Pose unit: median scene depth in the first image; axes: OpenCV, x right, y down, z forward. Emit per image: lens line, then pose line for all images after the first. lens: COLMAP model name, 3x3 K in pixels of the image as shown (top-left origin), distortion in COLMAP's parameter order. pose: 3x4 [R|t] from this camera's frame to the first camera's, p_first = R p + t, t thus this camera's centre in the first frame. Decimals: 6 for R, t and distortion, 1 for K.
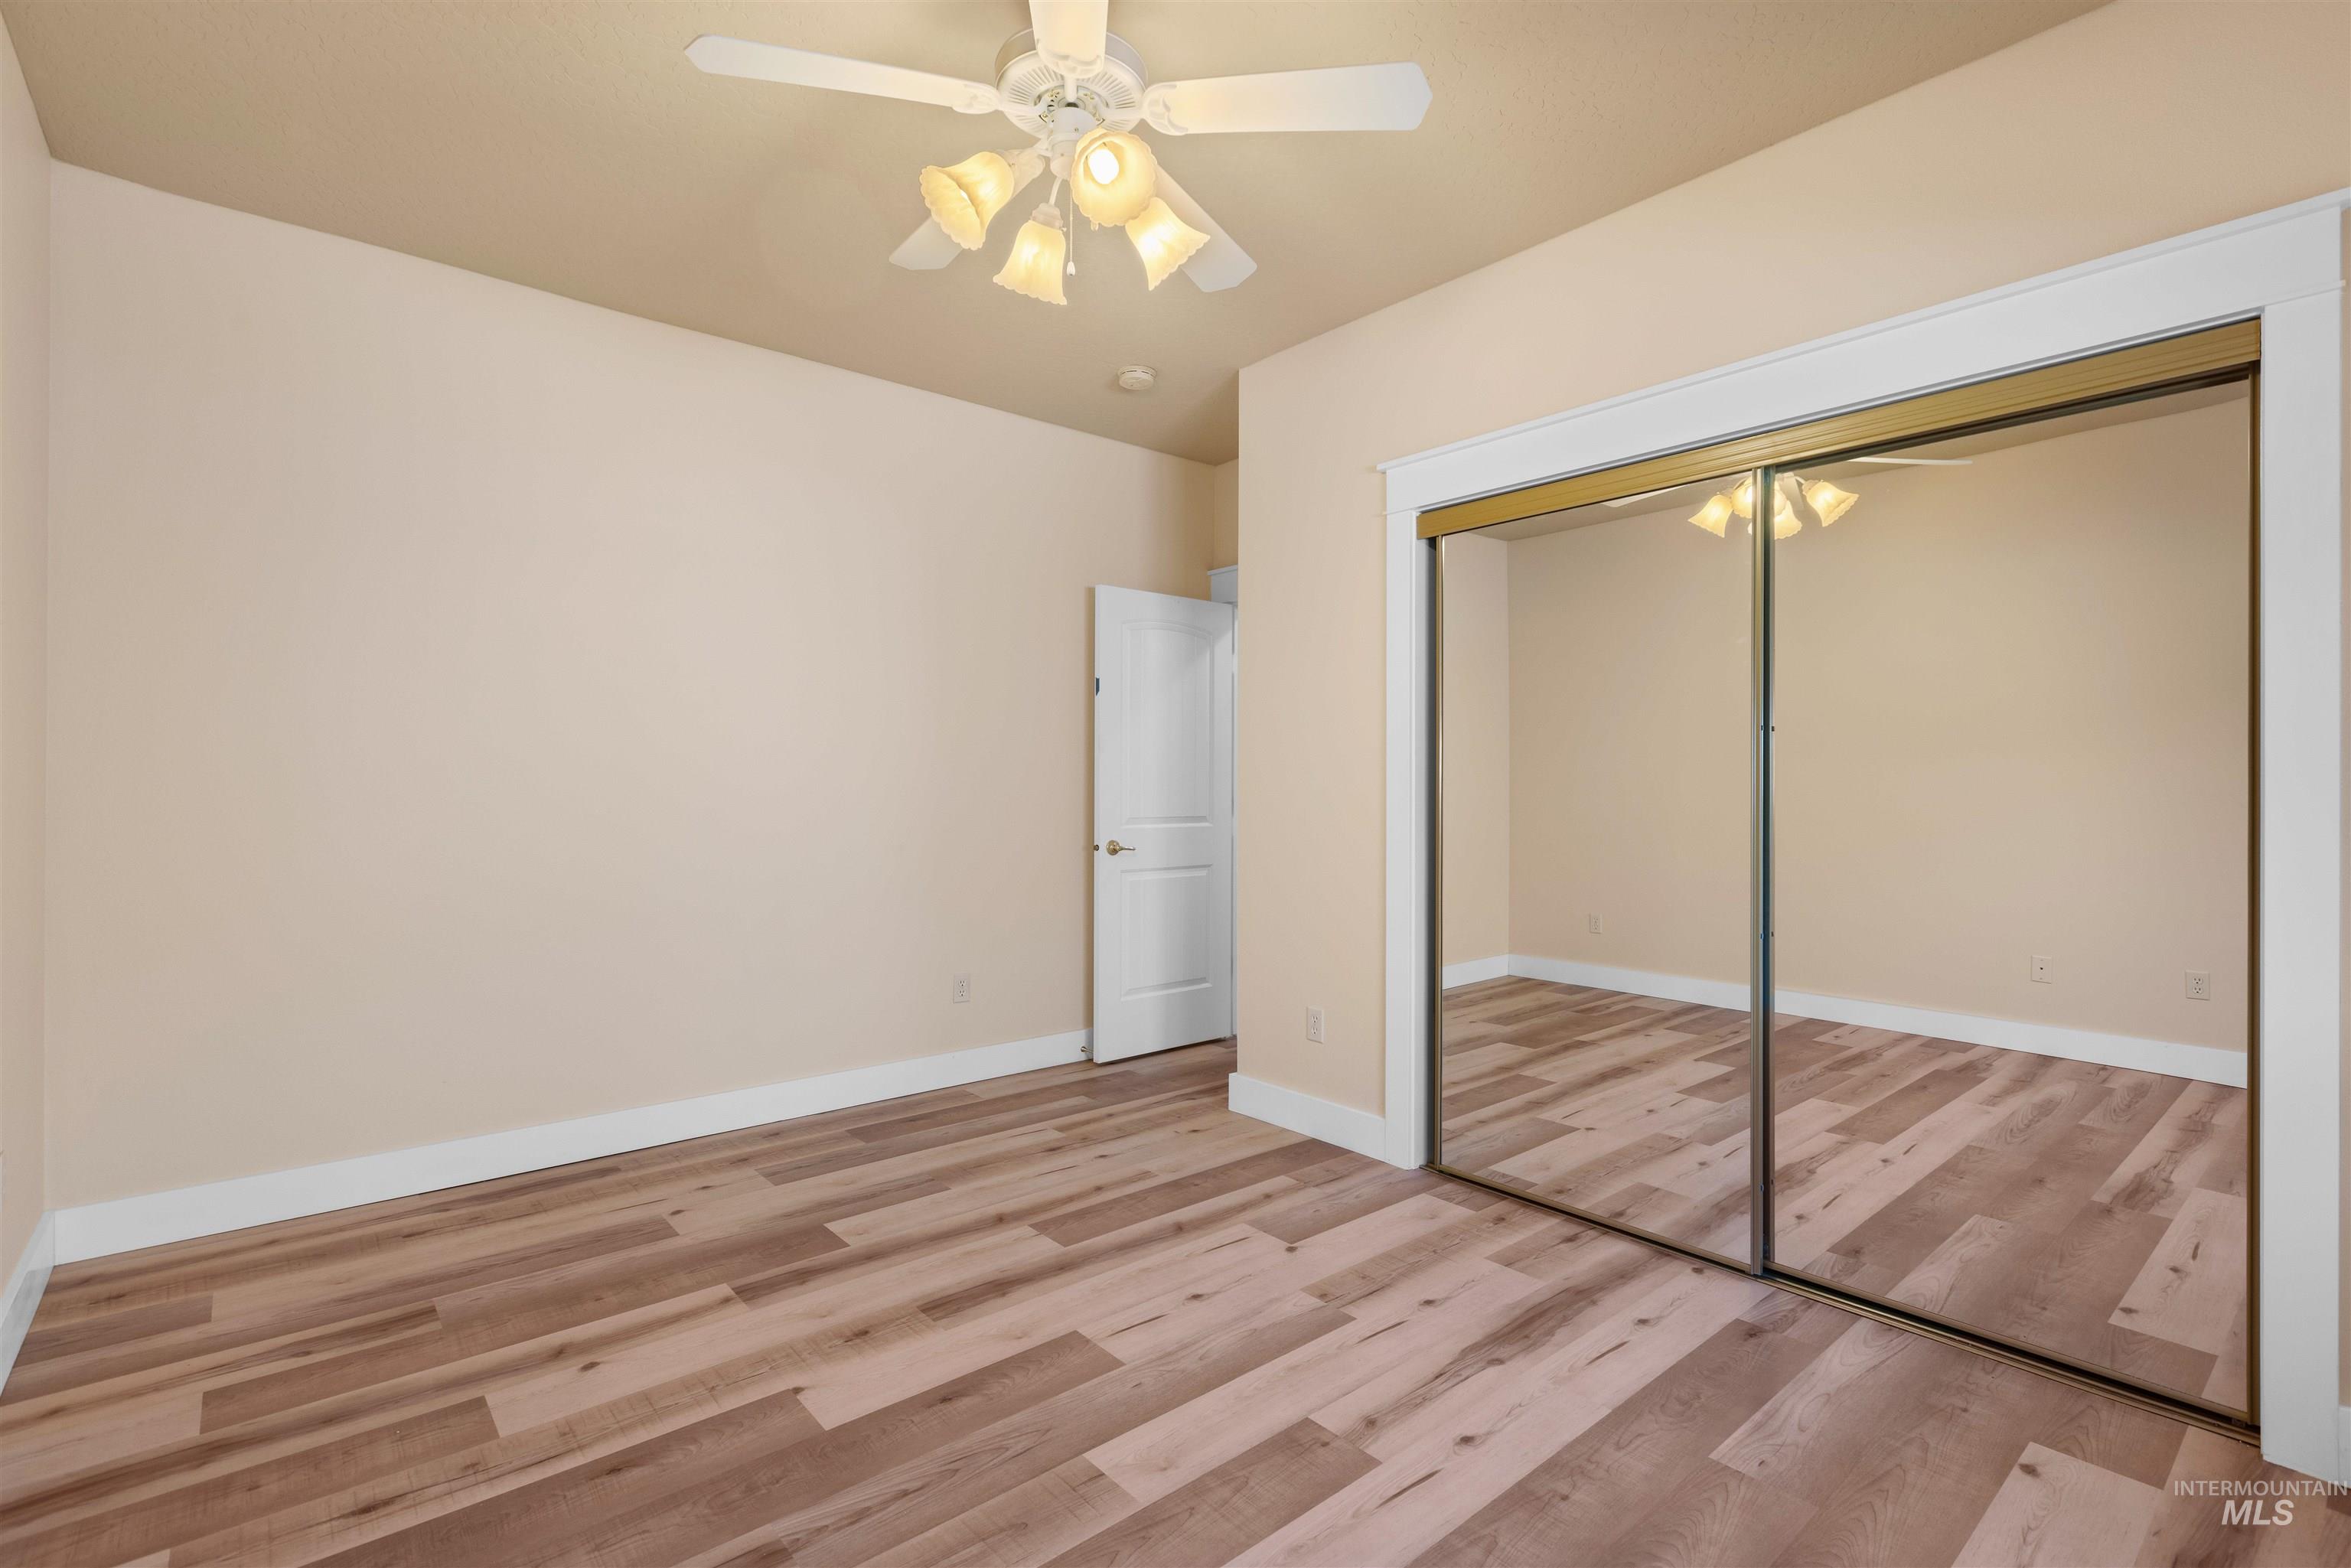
lens RADIAL K [[1064.9, 0, 1167.5], [0, 1064.9, 788.8], [0, 0, 1]] dist [0.007040, -0.002777]
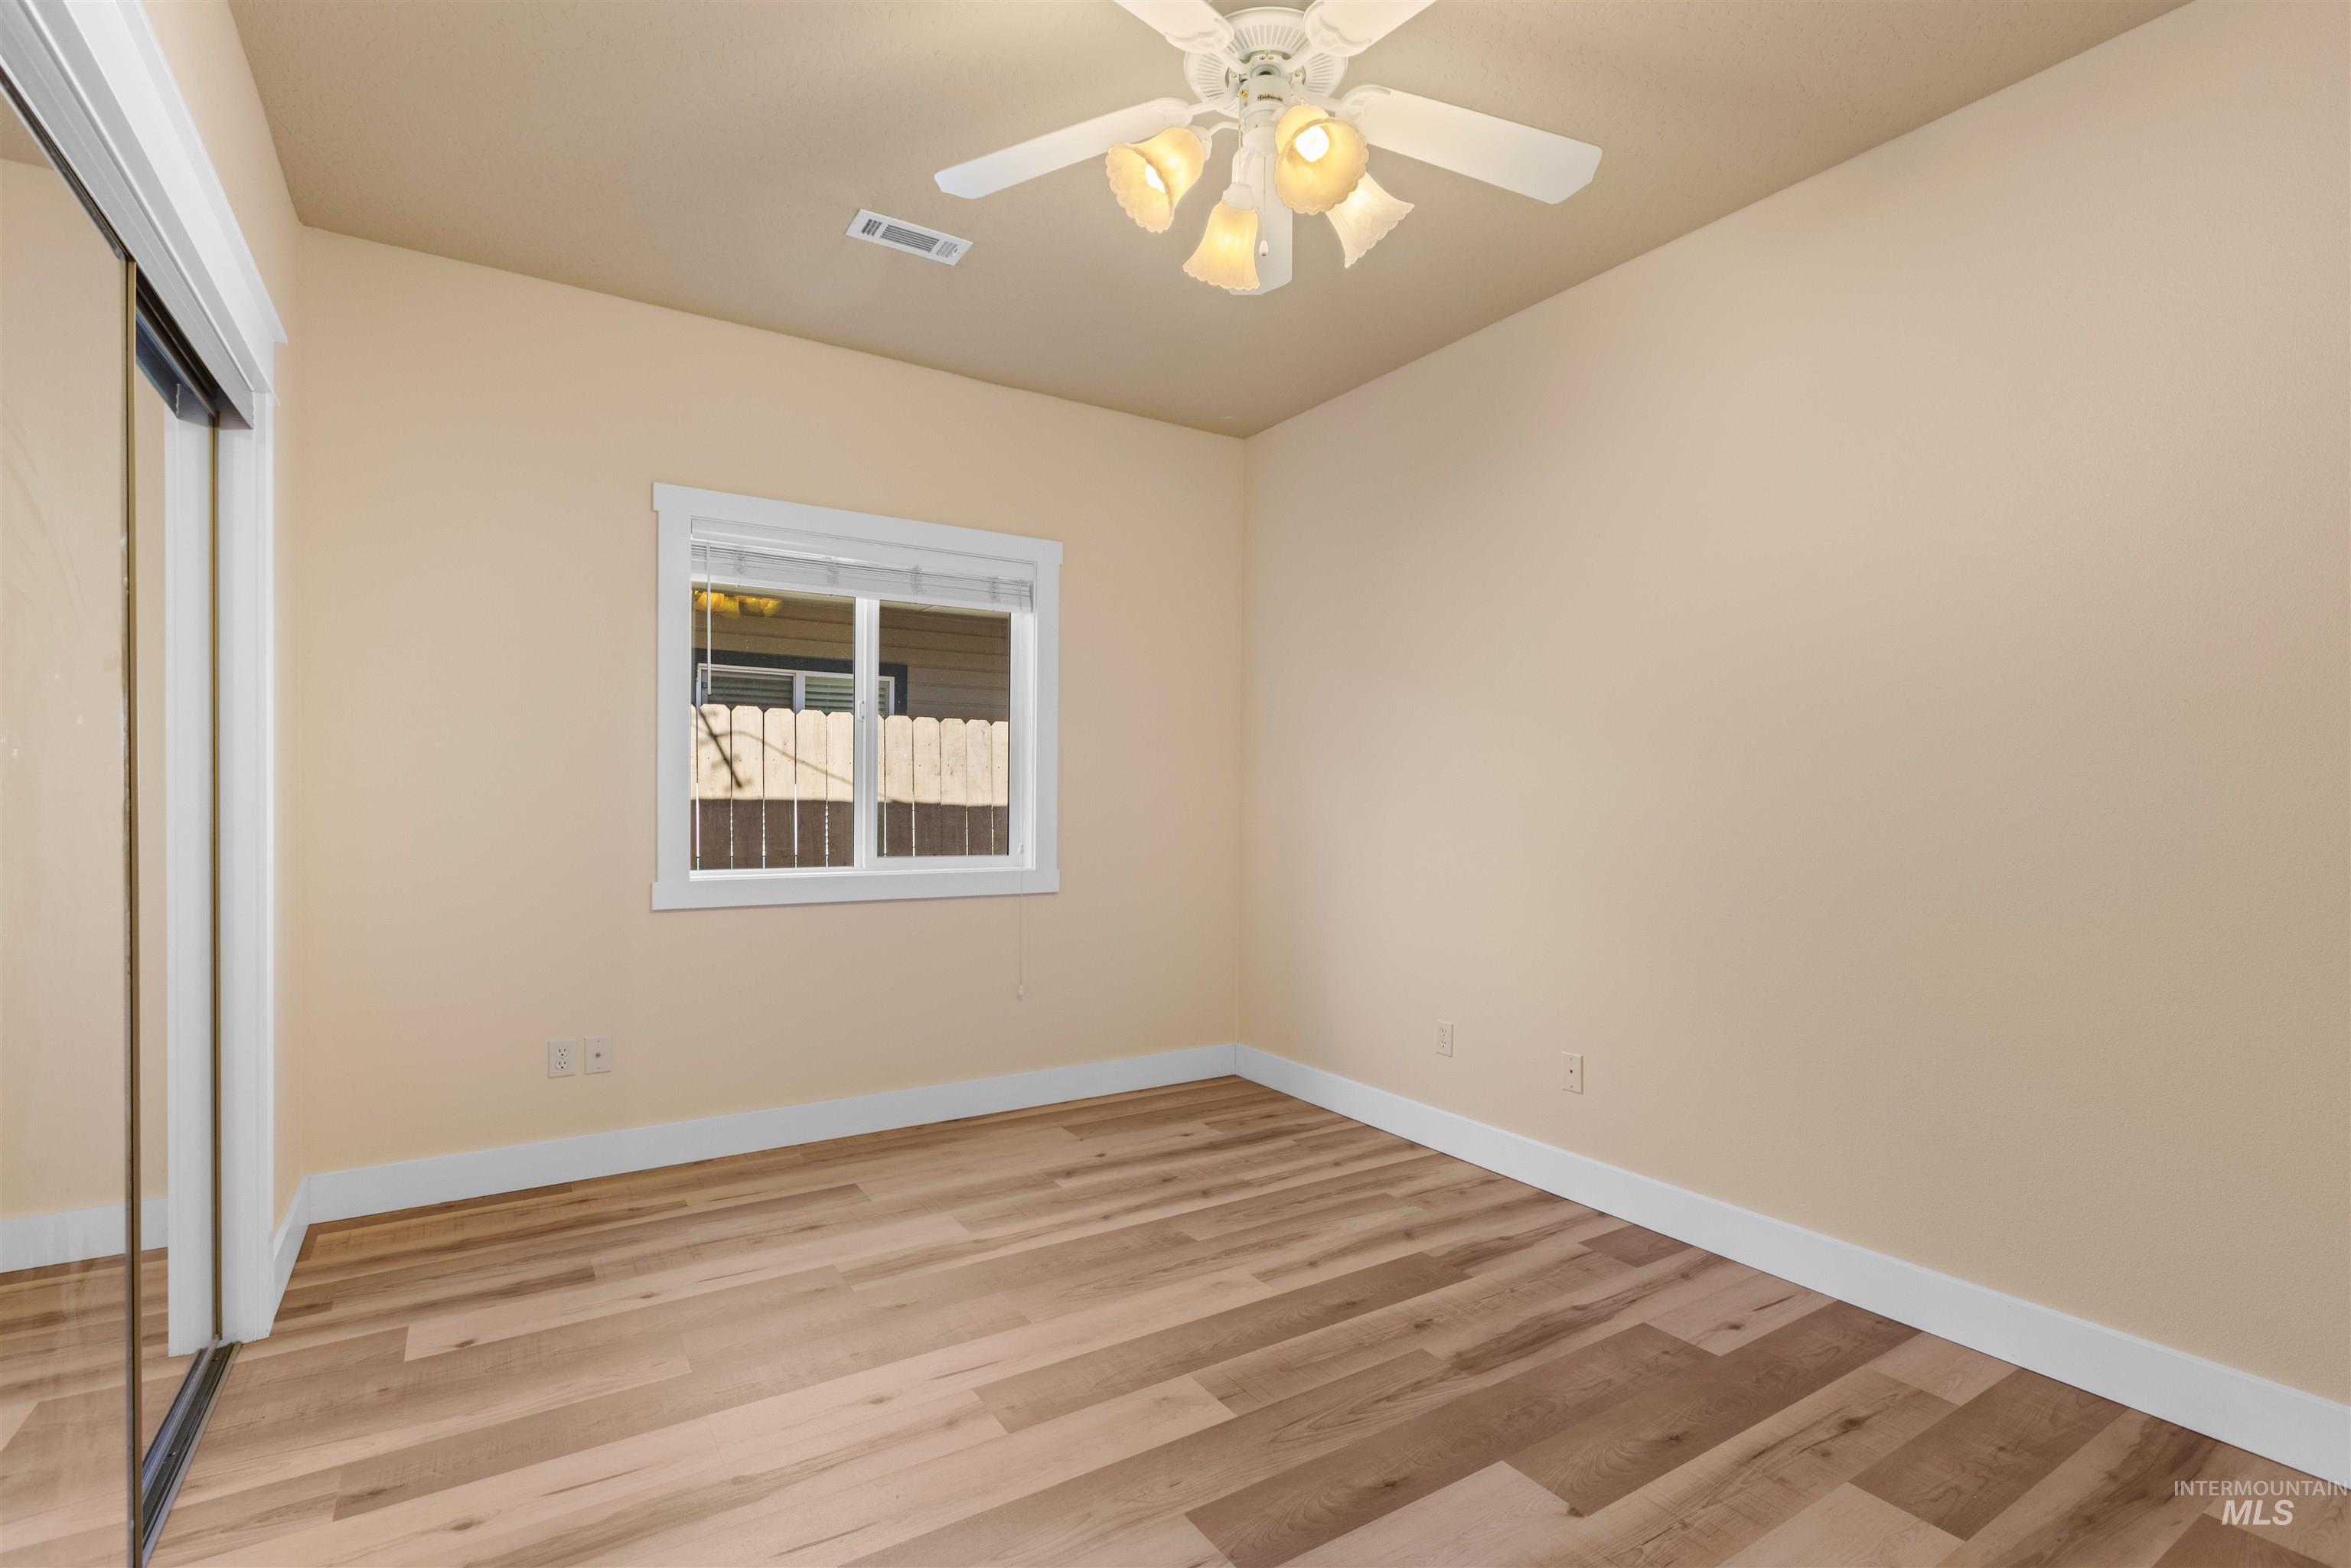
lens RADIAL K [[1064.9, 0, 1180.1], [0, 1064.9, 784.2], [0, 0, 1]] dist [0.007040, -0.002777]
pose [[-0.991826, -0.008374, 0.127326, -0.153684], [-0.009327, 0.999933, -0.006892, -0.004158], [-0.127260, -0.008023, -0.991837, 2.076823]]
